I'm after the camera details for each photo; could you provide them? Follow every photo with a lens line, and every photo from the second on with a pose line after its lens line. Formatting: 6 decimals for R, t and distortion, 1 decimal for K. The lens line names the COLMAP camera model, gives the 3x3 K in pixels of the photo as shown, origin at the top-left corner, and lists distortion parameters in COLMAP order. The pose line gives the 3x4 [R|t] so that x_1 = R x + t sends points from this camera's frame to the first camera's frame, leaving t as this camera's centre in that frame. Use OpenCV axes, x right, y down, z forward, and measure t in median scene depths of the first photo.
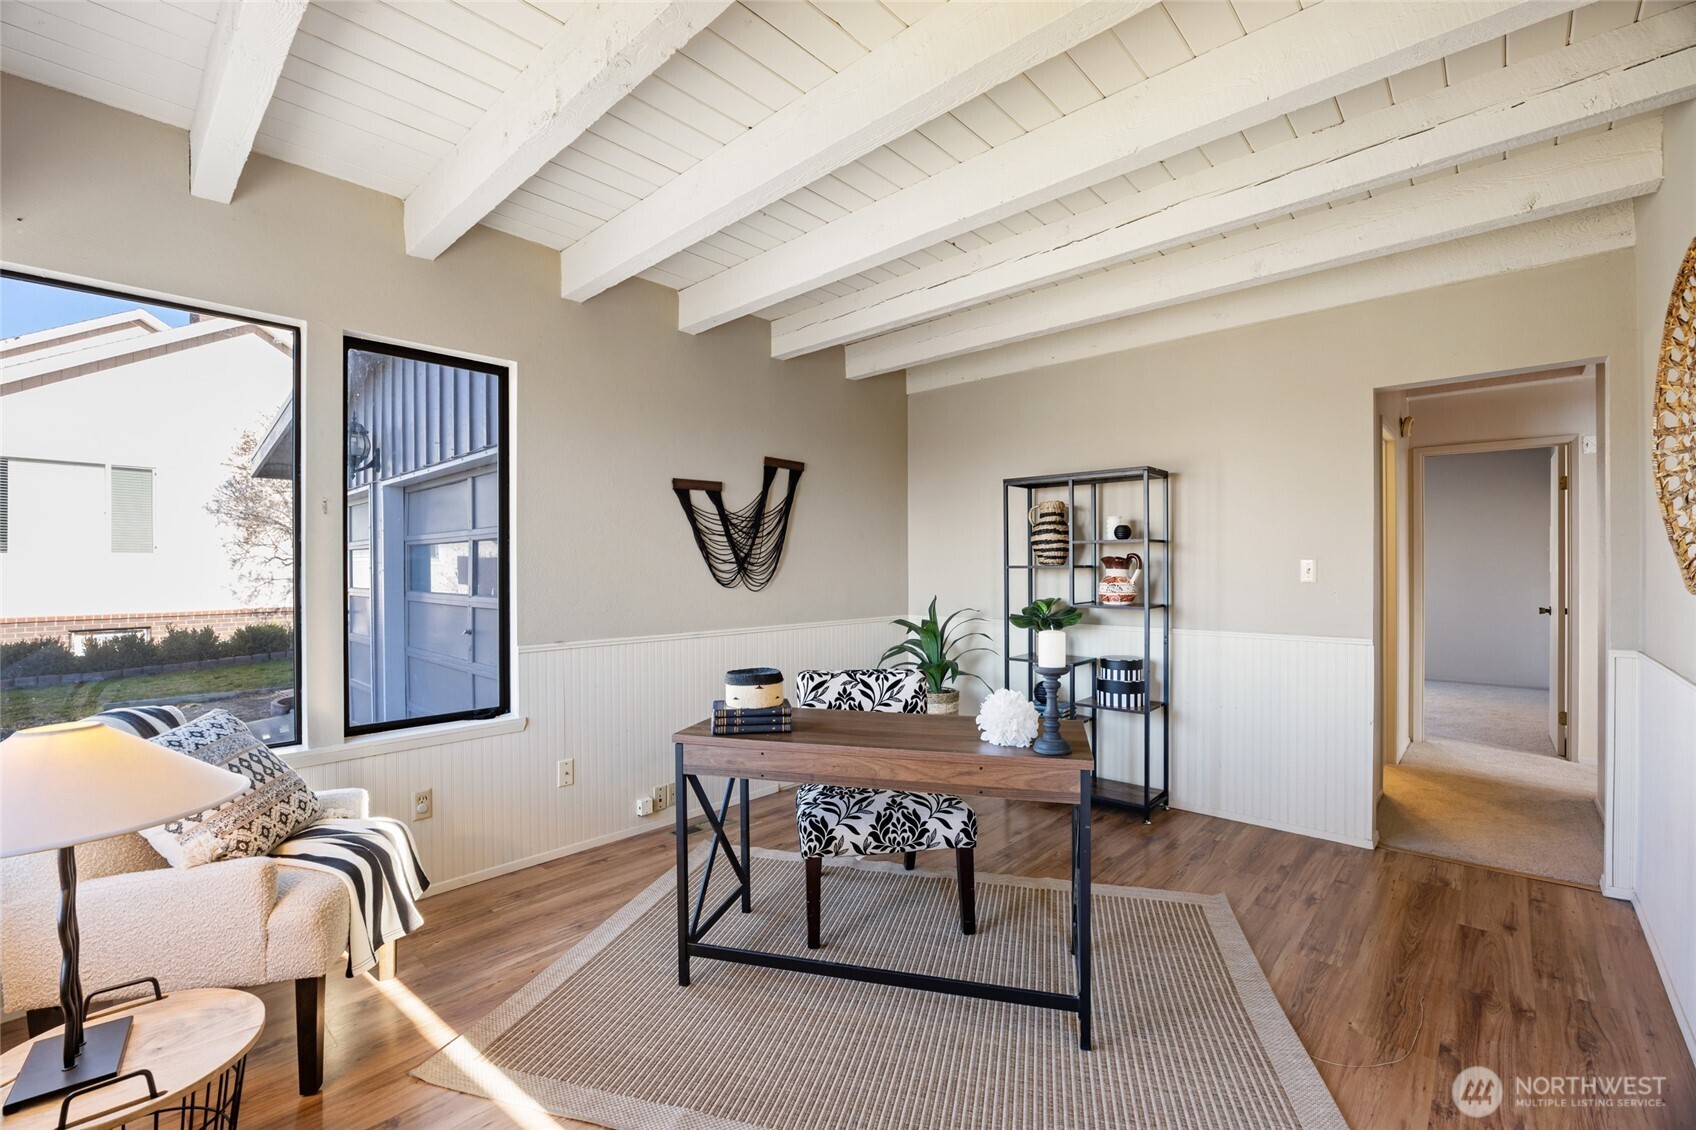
lens RADIAL K [[734.2, 0, 848.8], [0, 734.2, 570.8], [0, 0, 1]] dist [-0.014952, 0.000494]
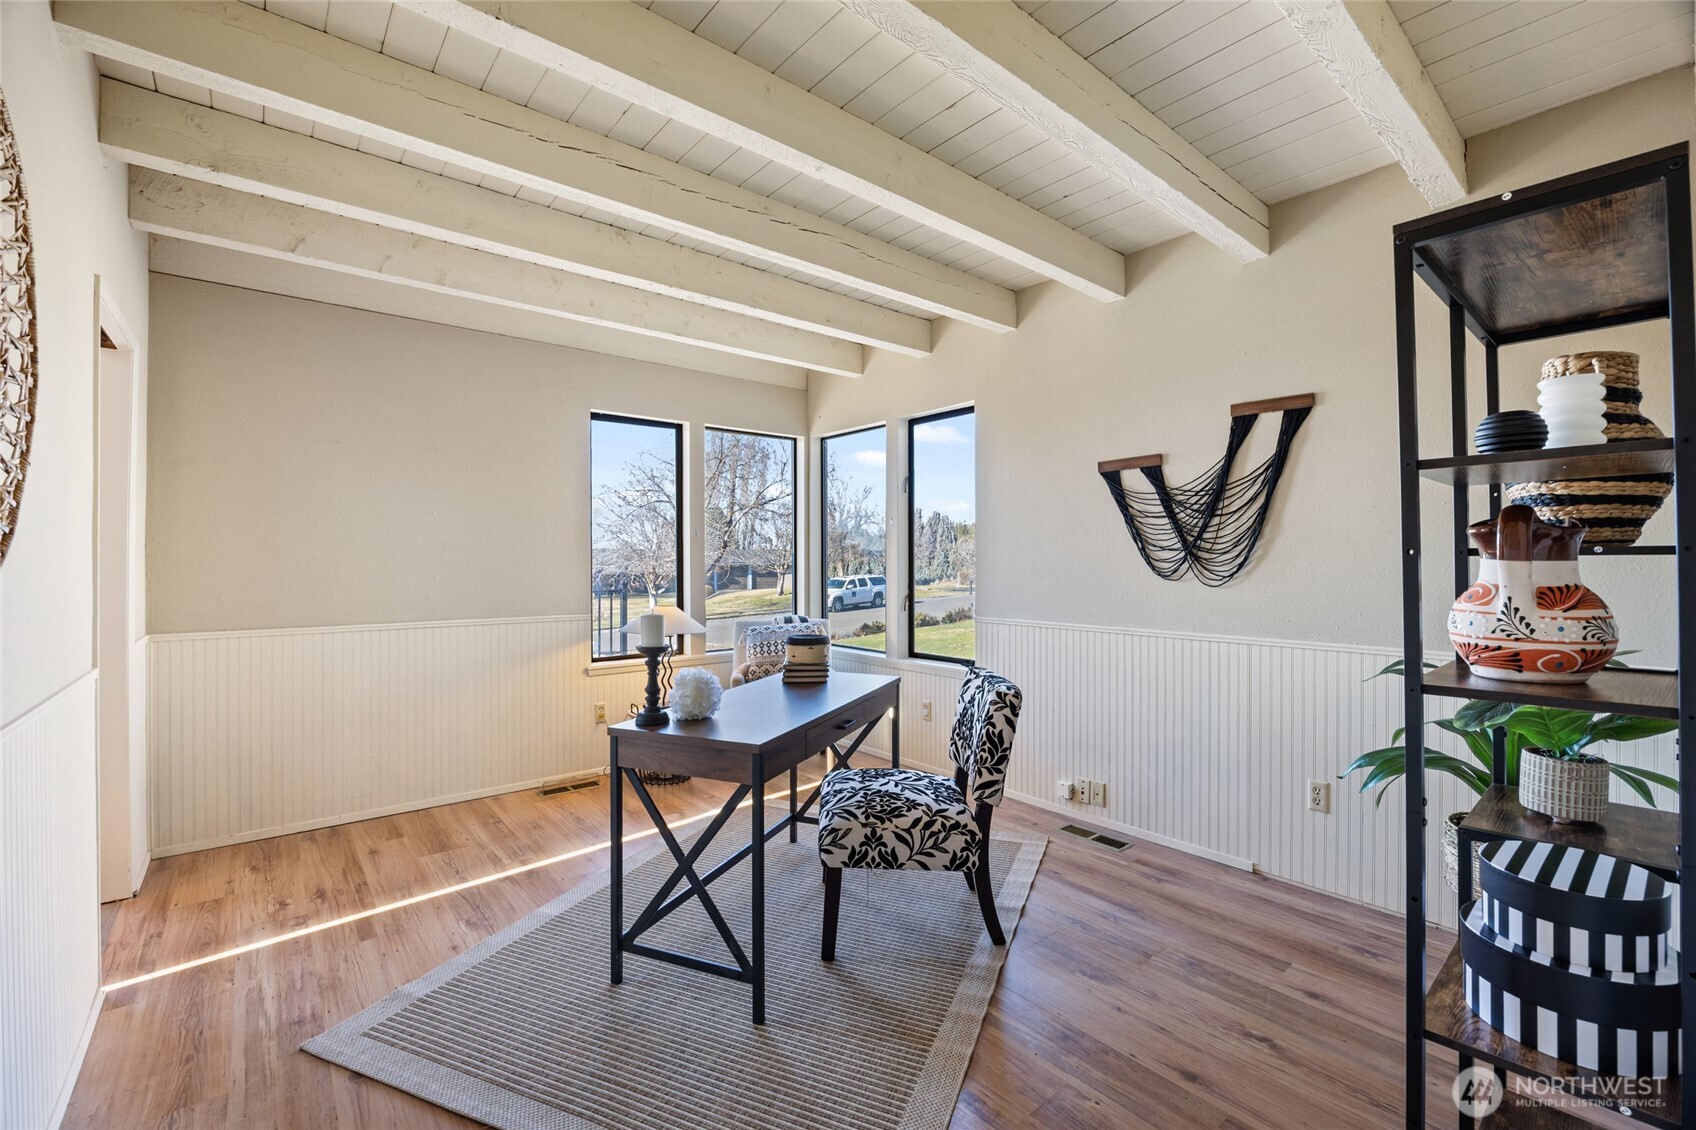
lens RADIAL K [[713.6, 0, 848.0], [0, 713.6, 565.0], [0, 0, 1]] dist [-0.001655, -0.000016]
pose [[-0.136451, 0.008908, -0.990607, 0.687613], [-0.000246, 0.999959, 0.009026, -0.001649], [0.990647, 0.001475, -0.136444, 0.755256]]
